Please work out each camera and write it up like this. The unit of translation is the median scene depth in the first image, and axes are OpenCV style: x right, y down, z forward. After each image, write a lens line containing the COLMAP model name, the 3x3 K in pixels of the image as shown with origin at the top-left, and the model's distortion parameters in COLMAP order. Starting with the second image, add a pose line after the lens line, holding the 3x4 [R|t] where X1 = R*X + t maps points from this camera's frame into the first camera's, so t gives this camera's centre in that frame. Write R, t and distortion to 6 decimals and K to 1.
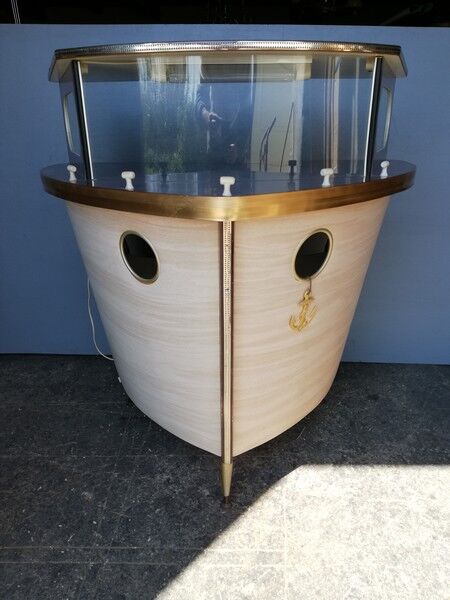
lens RADIAL K [[446.2, 0, 225.0], [0, 446.2, 300.0], [0, 0, 1]] dist [0.010425, -0.003930]
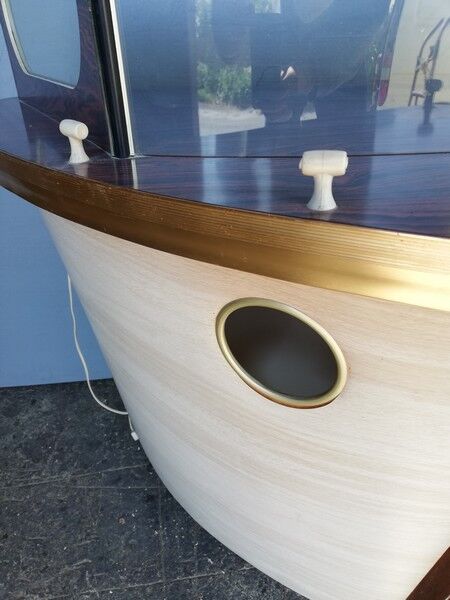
lens RADIAL K [[442.5, 0, 225.0], [0, 442.5, 300.0], [0, 0, 1]] dist [-0.004255, -0.005517]
pose [[0.987963, -0.086975, 0.127925, -0.250426], [0.063792, 0.982448, 0.175289, -0.191422], [-0.140925, -0.165018, 0.976171, 0.548549]]
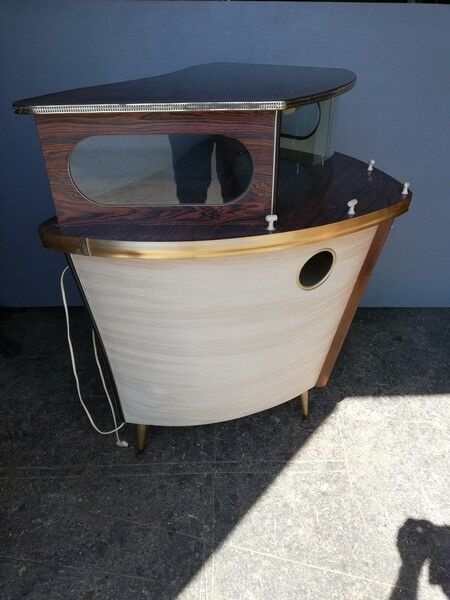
lens RADIAL K [[446.2, 0, 225.0], [0, 446.2, 300.0], [0, 0, 1]] dist [0.010425, -0.003930]
pose [[0.999365, -0.021598, 0.028340, -0.251071], [0.016458, 0.985221, 0.170497, -0.147686], [-0.031604, -0.169923, 0.984950, -0.226596]]
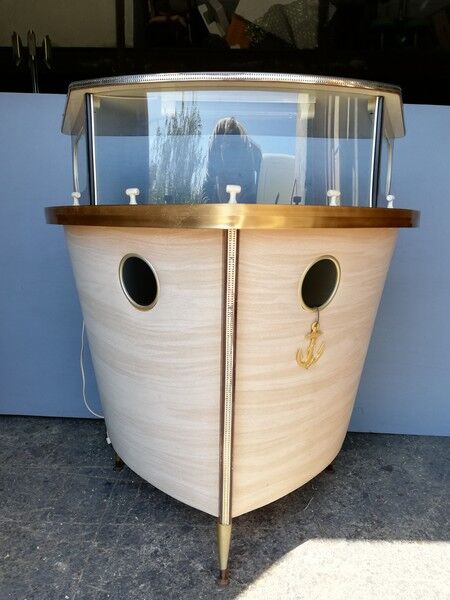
lens RADIAL K [[455.3, 0, 225.0], [0, 455.3, 300.0], [0, 0, 1]] dist [0.003155, -0.008785]
pose [[0.999752, 0.022271, -0.000827, -0.004563], [-0.021984, 0.979404, -0.200710, 0.117442], [-0.003660, 0.200679, 0.979650, 0.046946]]
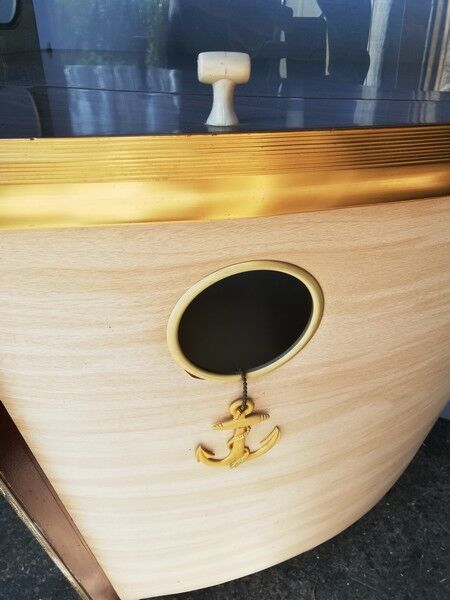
lens RADIAL K [[446.7, 0, 240.1], [0, 446.7, 300.4], [0, 0, 1]] dist [-0.004503, -0.003796]
pose [[0.917614, 0.226451, -0.326656, 0.264250], [-0.169834, 0.966414, 0.192873, -0.163366], [0.359361, -0.121506, 0.925255, 0.589316]]
